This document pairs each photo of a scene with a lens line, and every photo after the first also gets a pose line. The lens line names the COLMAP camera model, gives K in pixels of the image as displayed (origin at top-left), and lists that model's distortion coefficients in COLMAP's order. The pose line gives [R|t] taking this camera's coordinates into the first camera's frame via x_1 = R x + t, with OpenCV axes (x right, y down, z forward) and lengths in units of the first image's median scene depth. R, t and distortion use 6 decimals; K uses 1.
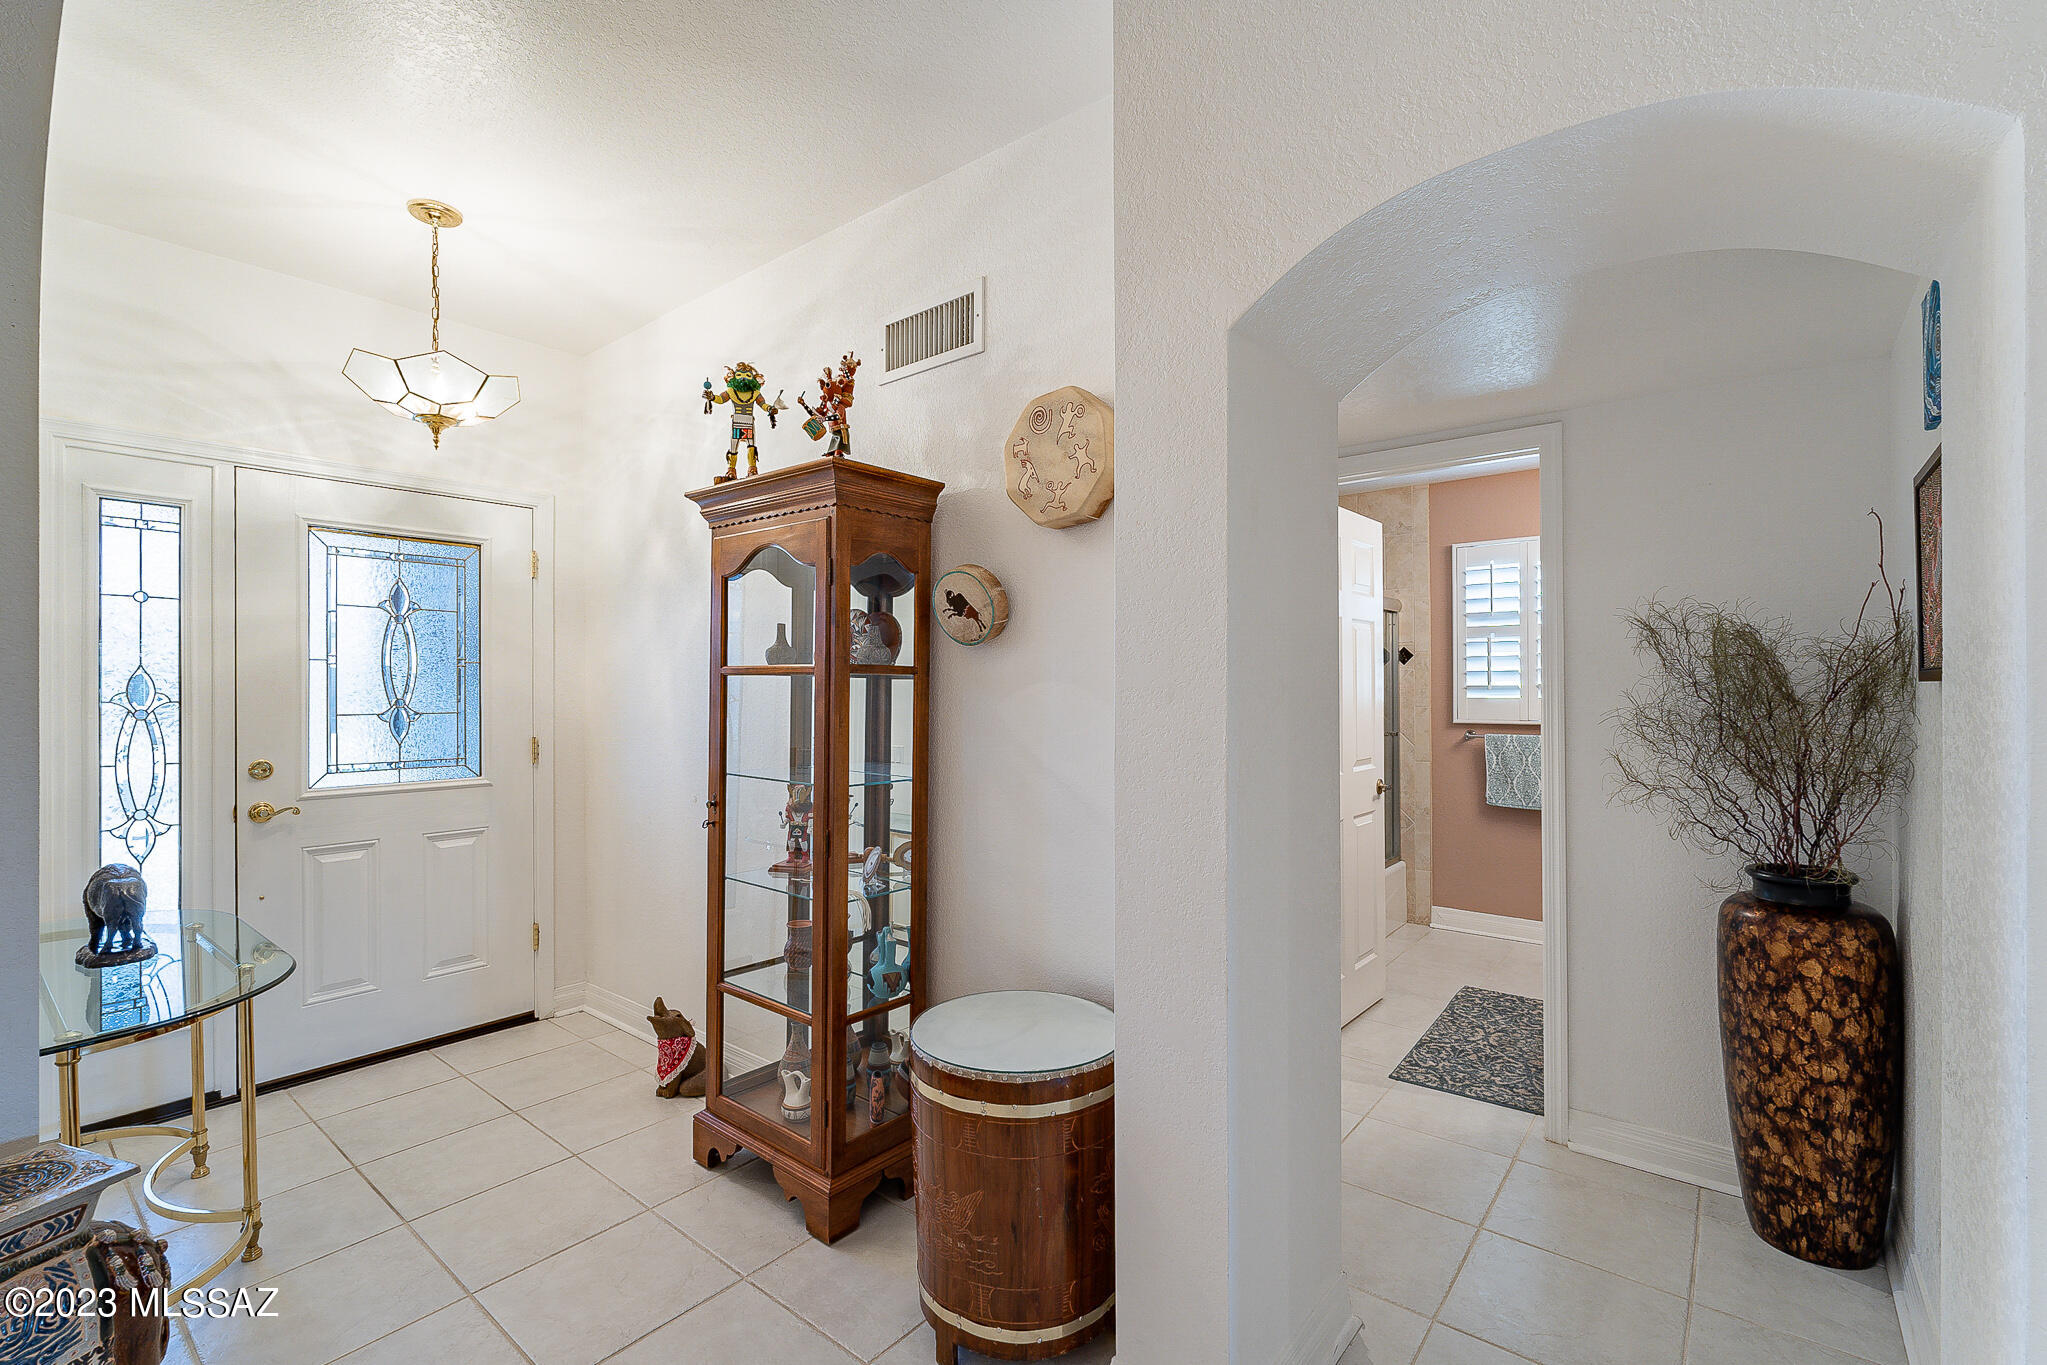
lens RADIAL K [[890.4, 0, 986.2], [0, 890.4, 685.6], [0, 0, 1]] dist [-0.004180, 0.000386]
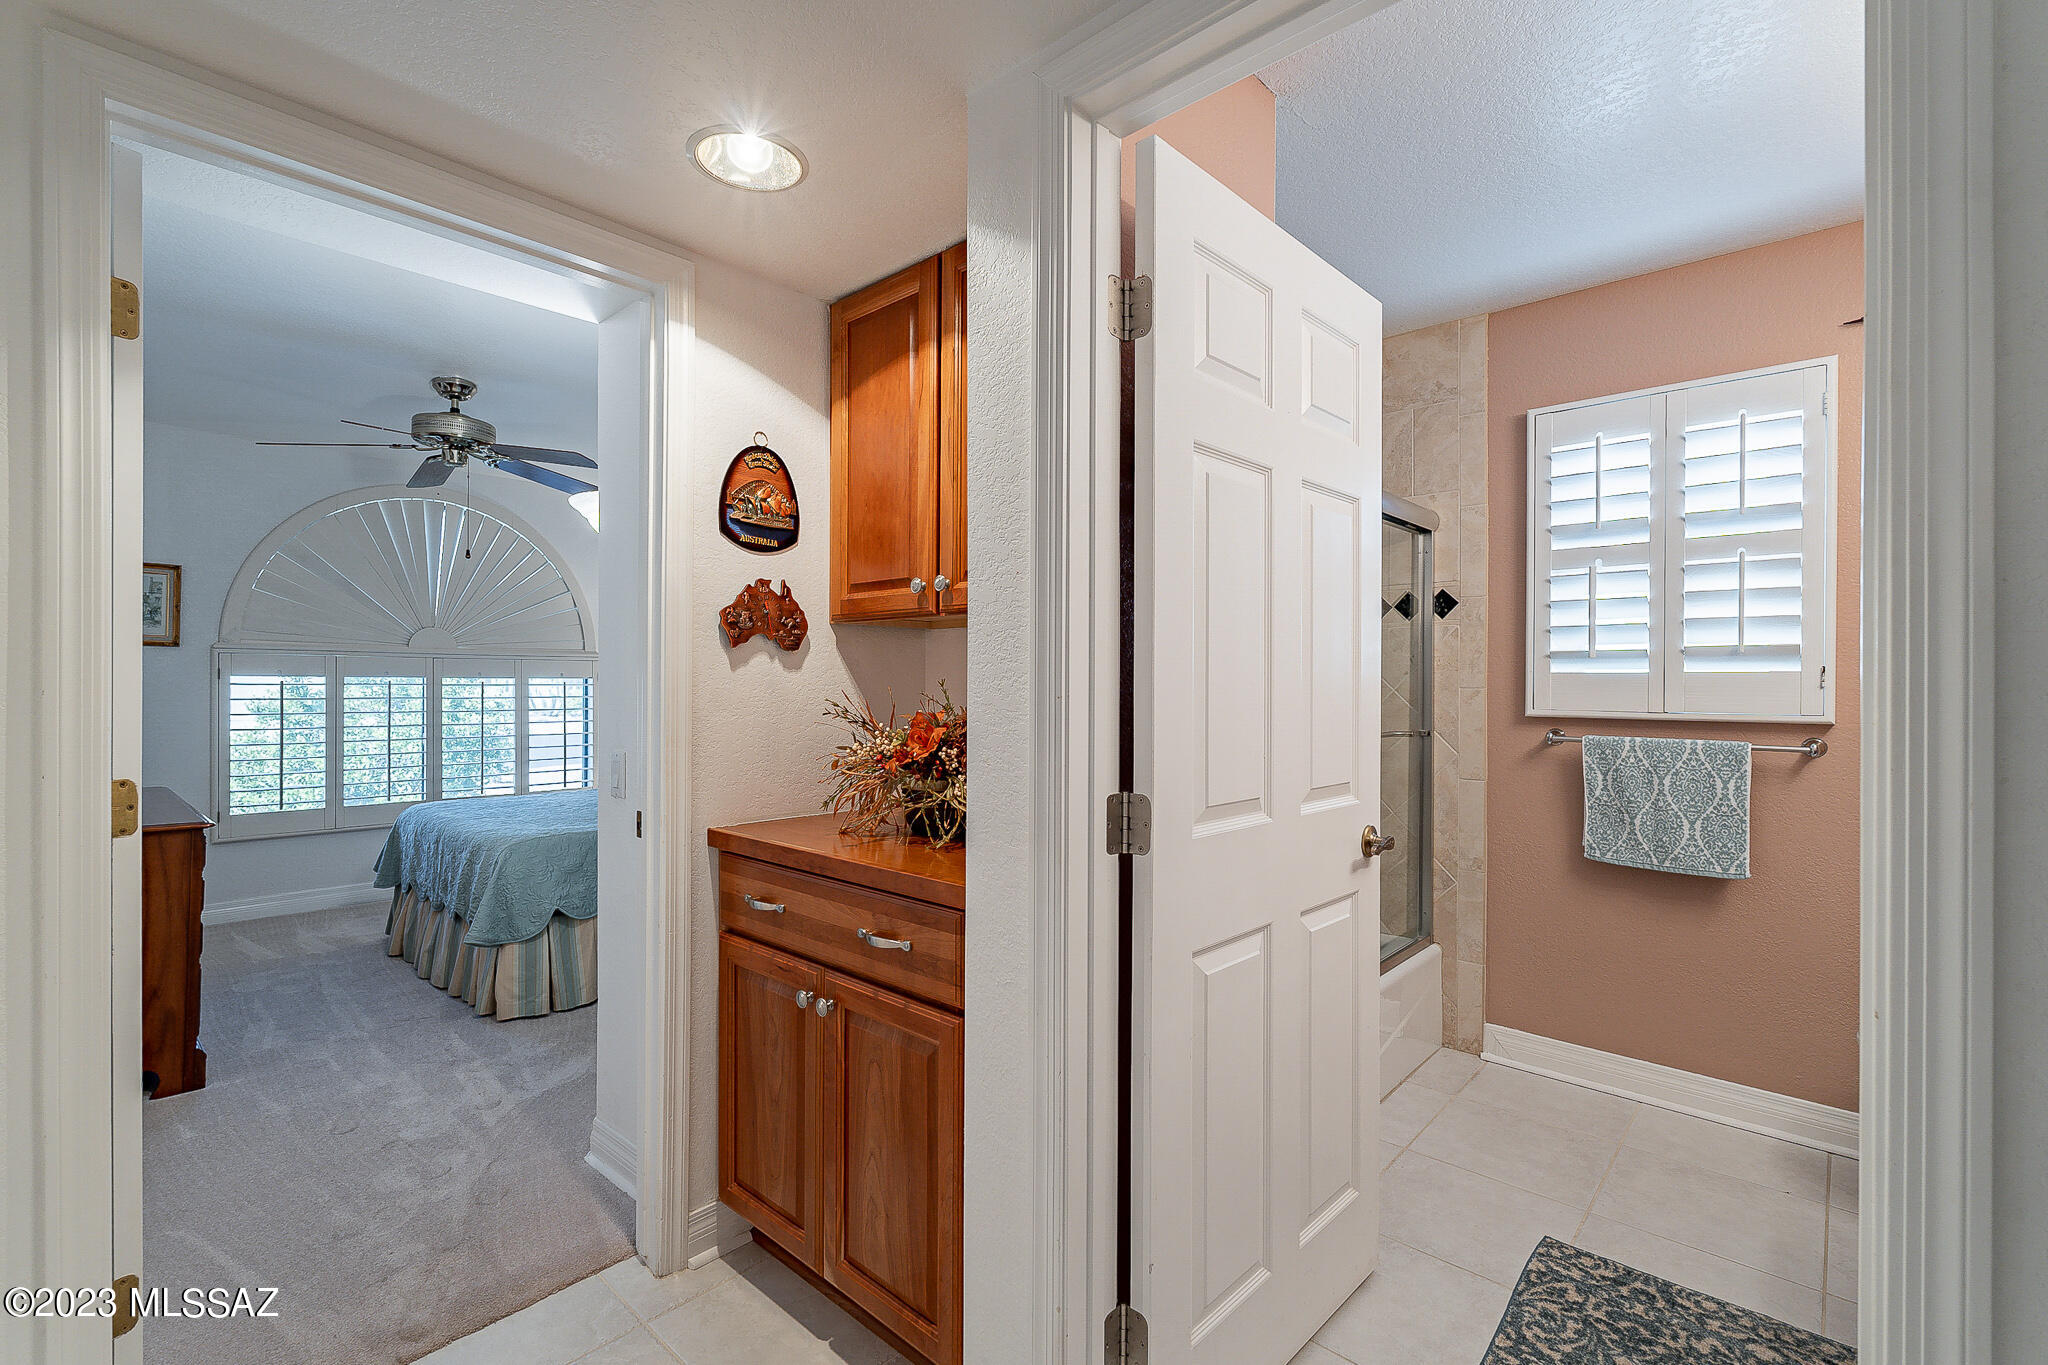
lens RADIAL K [[890.9, 0, 995.6], [0, 890.9, 689.9], [0, 0, 1]] dist [-0.004180, 0.000386]
pose [[0.998674, 0.008642, -0.050758, 0.210251], [-0.008270, 0.999937, 0.007533, 0.023657], [0.050820, -0.007103, 0.998683, 0.405251]]
